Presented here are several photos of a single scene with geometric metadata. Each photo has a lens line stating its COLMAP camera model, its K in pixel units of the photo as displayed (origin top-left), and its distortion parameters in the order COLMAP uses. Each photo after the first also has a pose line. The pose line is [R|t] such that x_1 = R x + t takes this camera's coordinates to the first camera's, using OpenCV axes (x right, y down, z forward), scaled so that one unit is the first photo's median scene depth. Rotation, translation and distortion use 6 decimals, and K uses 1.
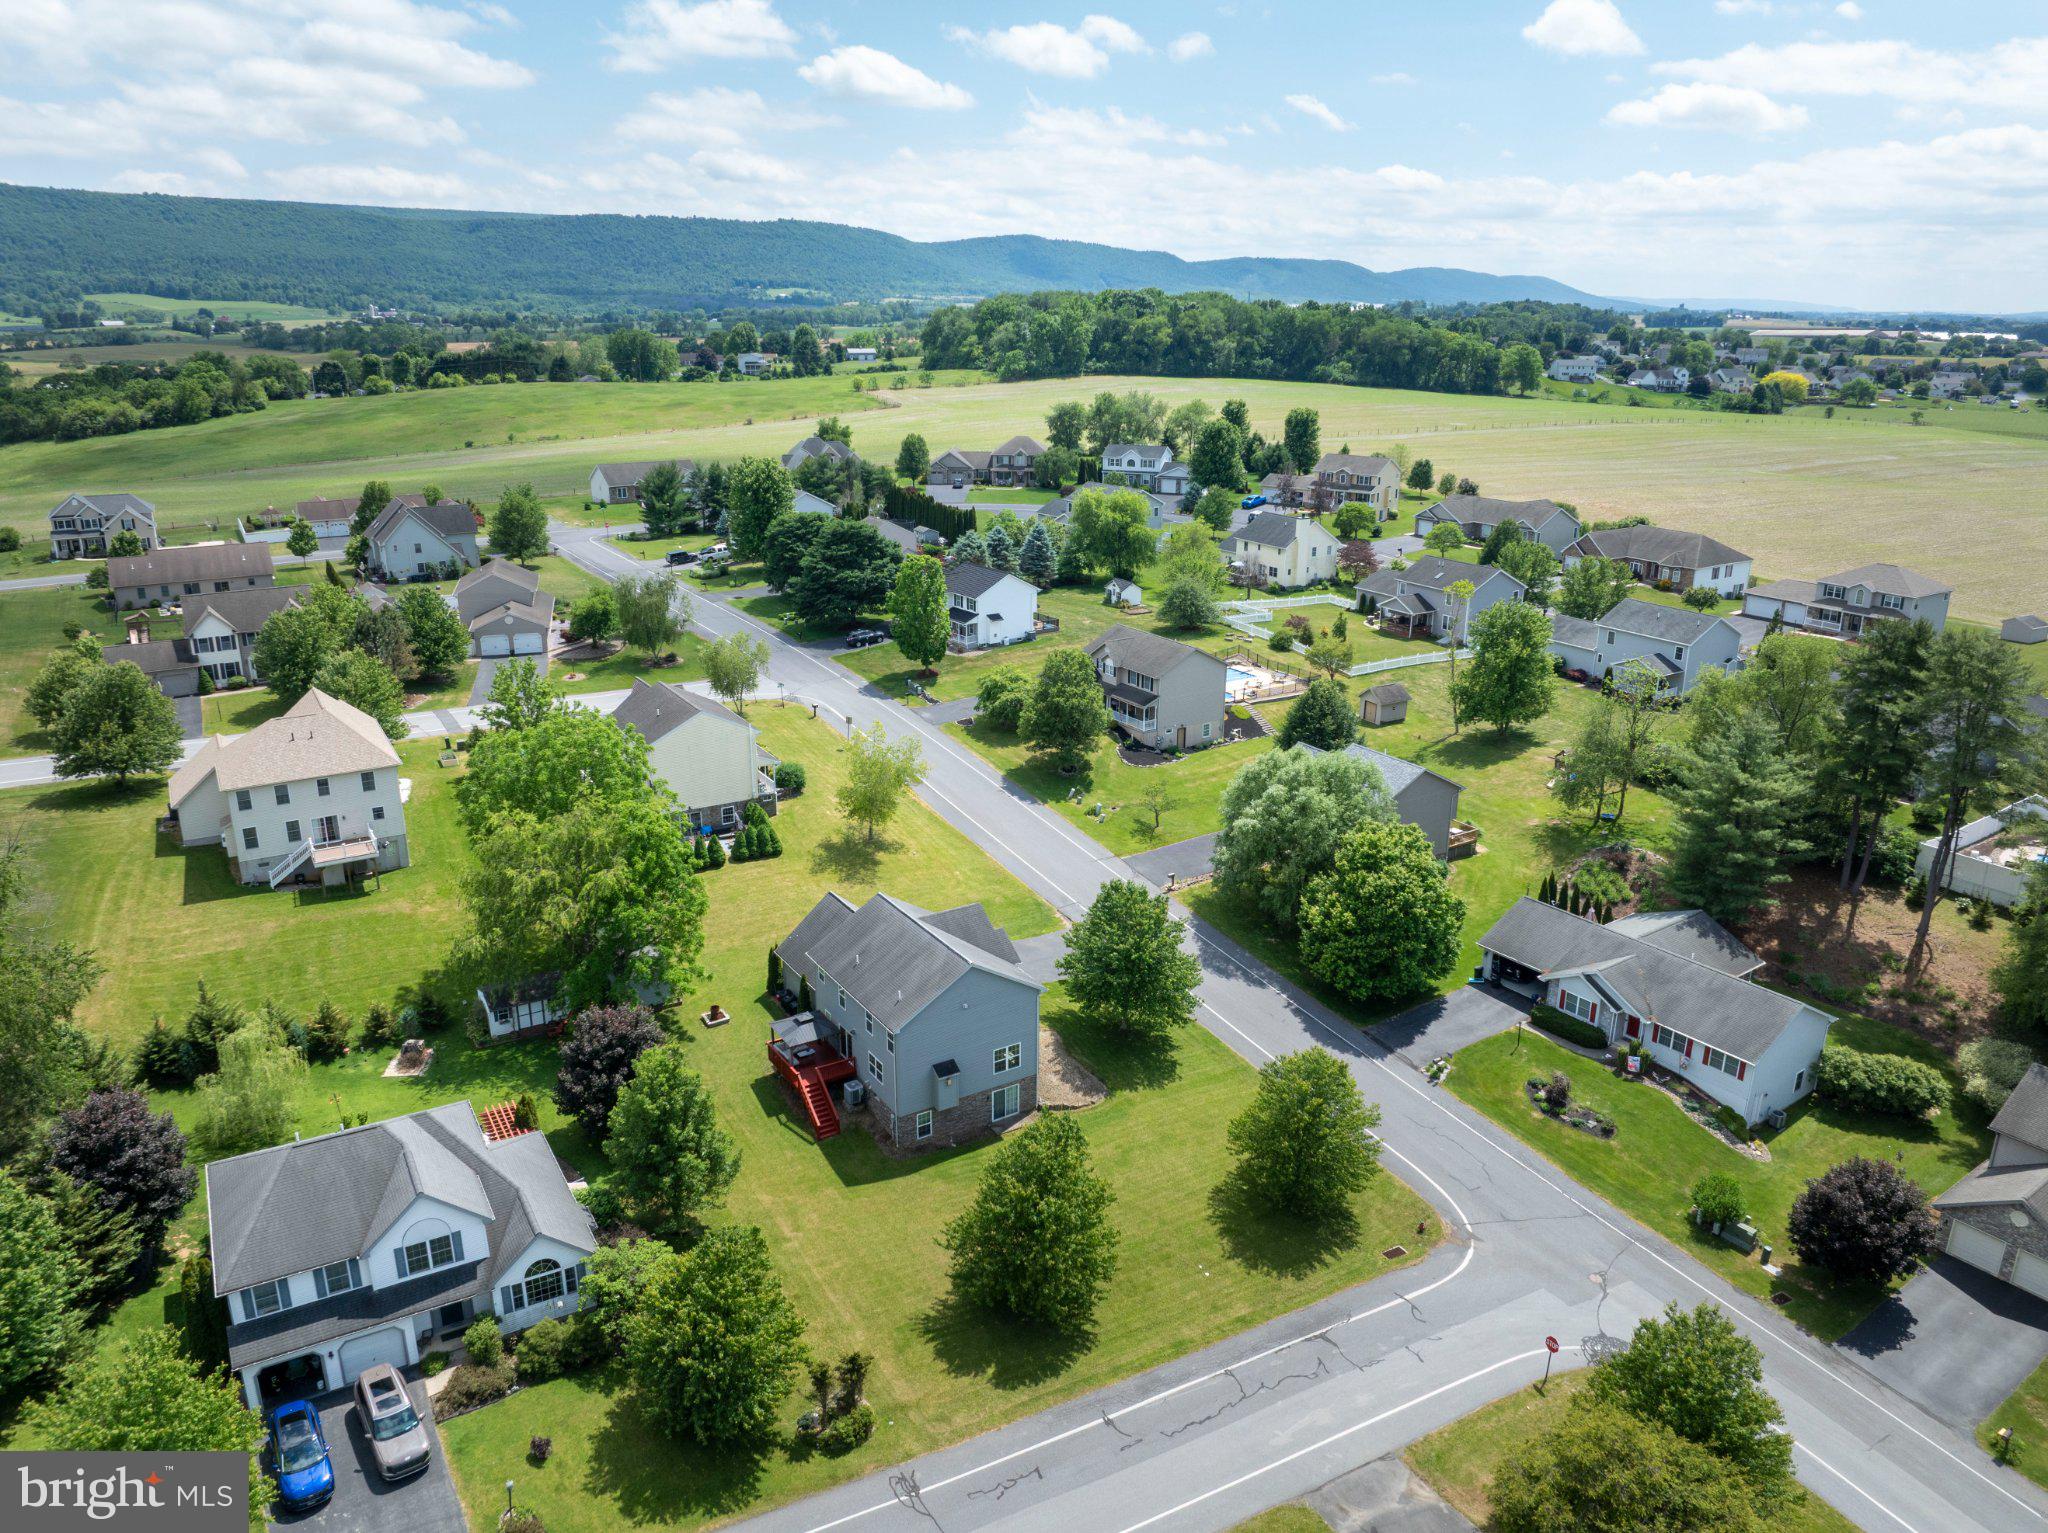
lens RADIAL K [[1416.3, 0, 1024.0], [0, 1416.3, 766.5], [0, 0, 1]] dist [-0.028718, -0.002140]
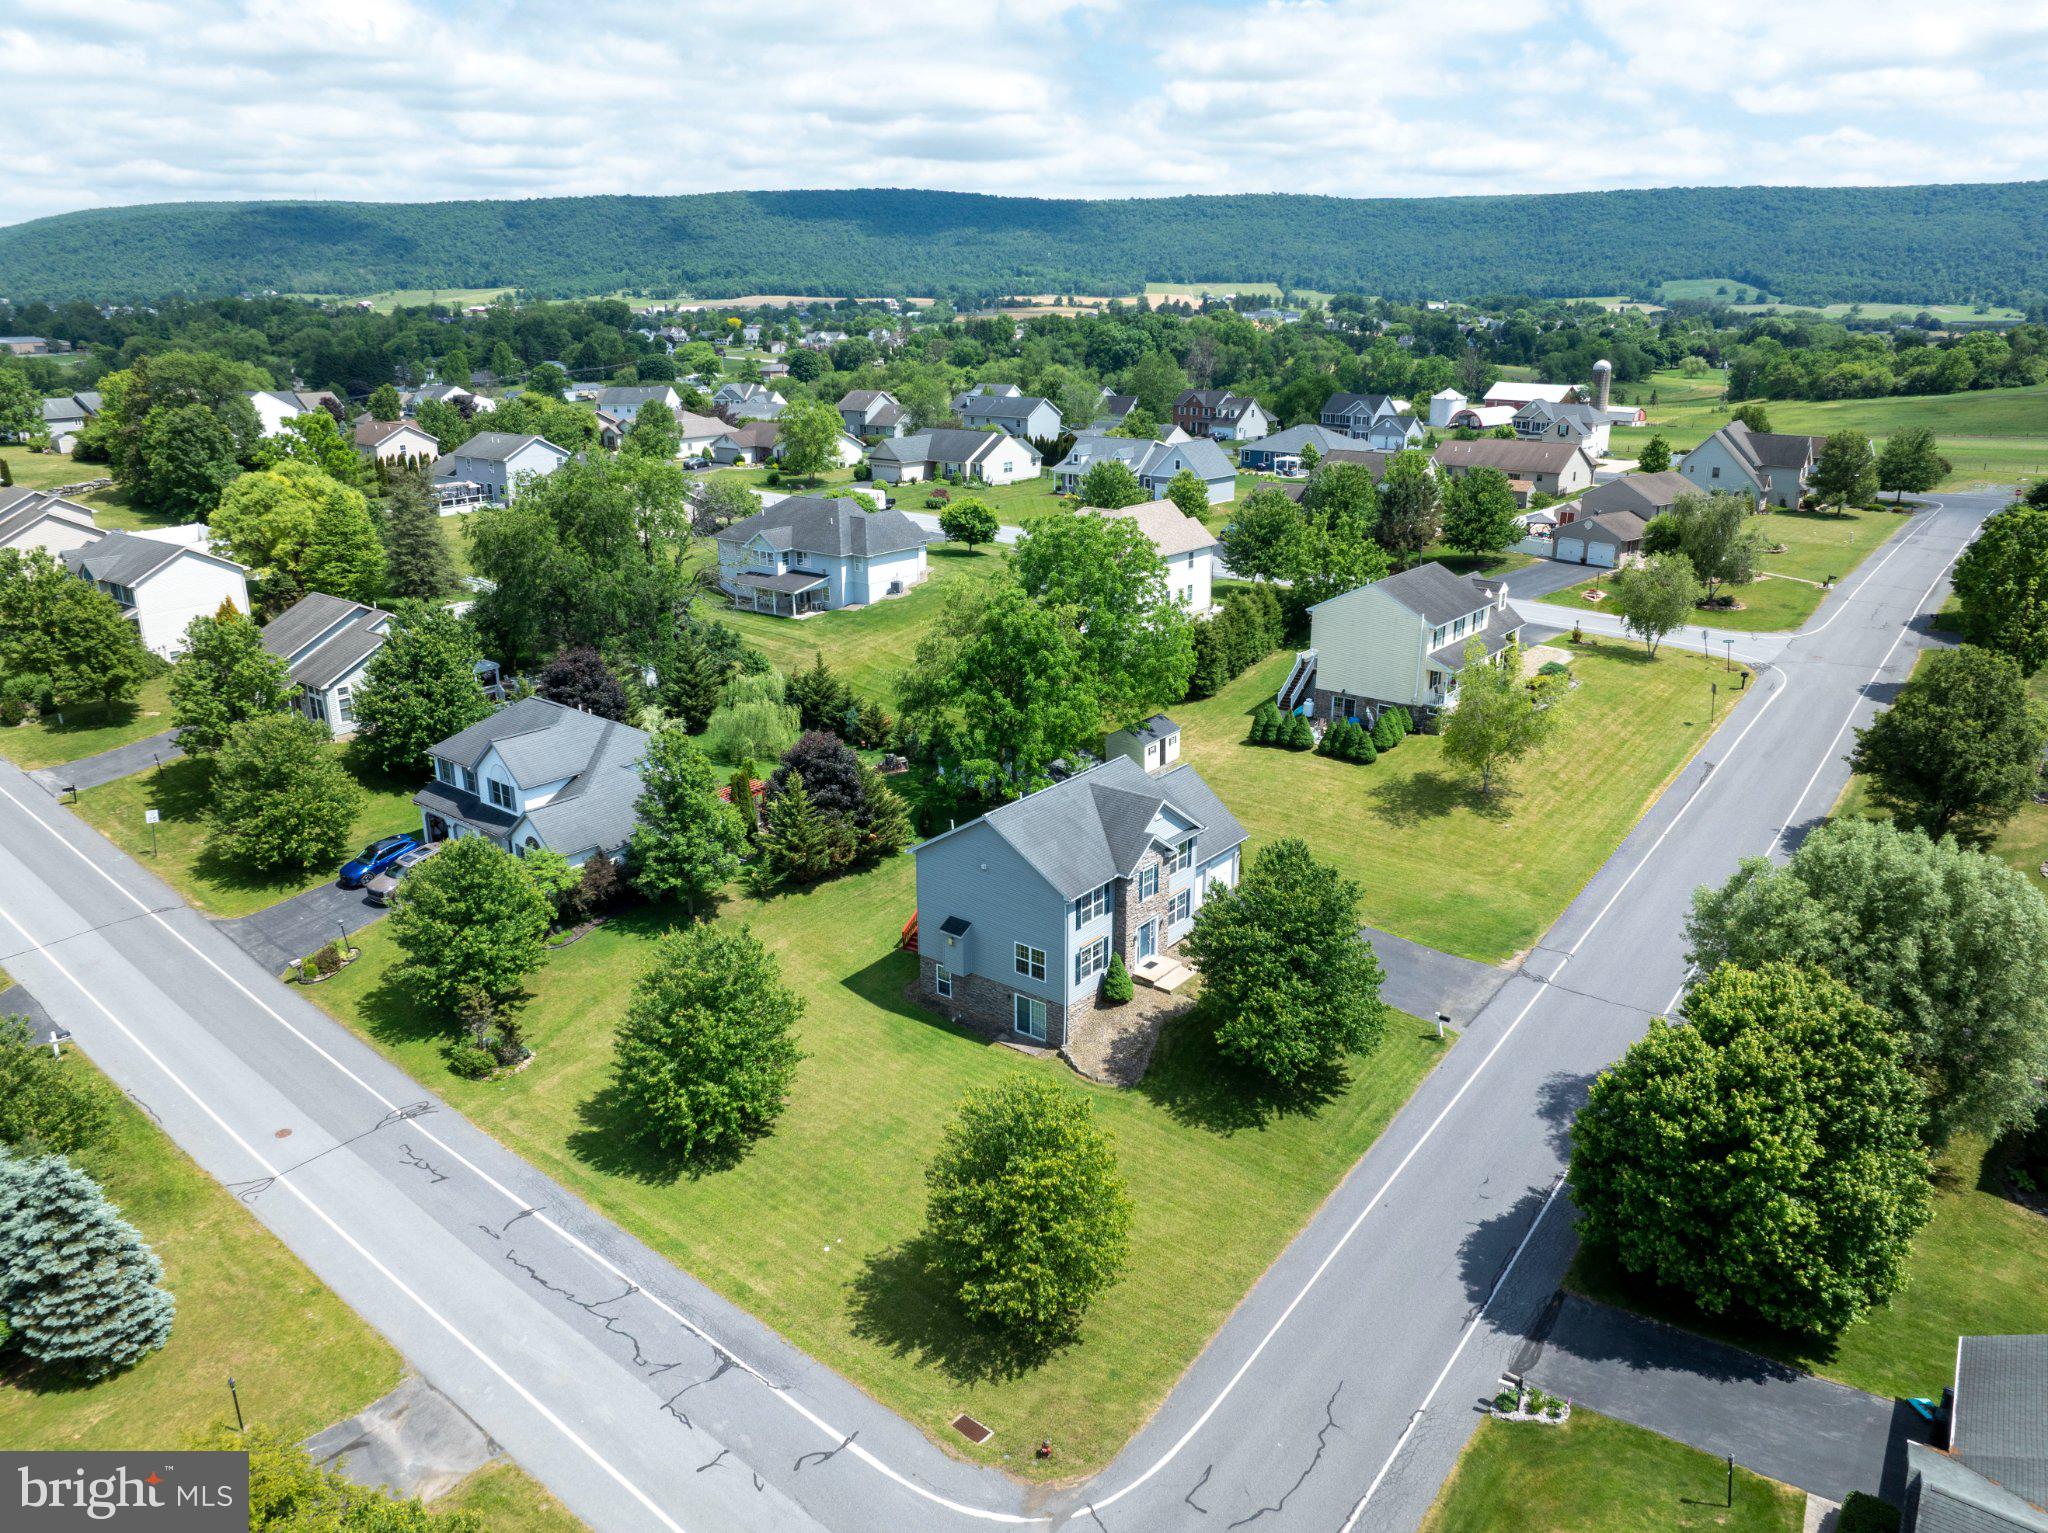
lens RADIAL K [[1416.3, 0, 1024.0], [0, 1416.3, 766.5], [0, 0, 1]] dist [-0.028718, -0.002140]
pose [[0.367023, 0.293394, -0.882731, 0.622897], [-0.290418, 0.937664, 0.190902, -0.047316], [0.883715, 0.186295, 0.429352, 0.590970]]
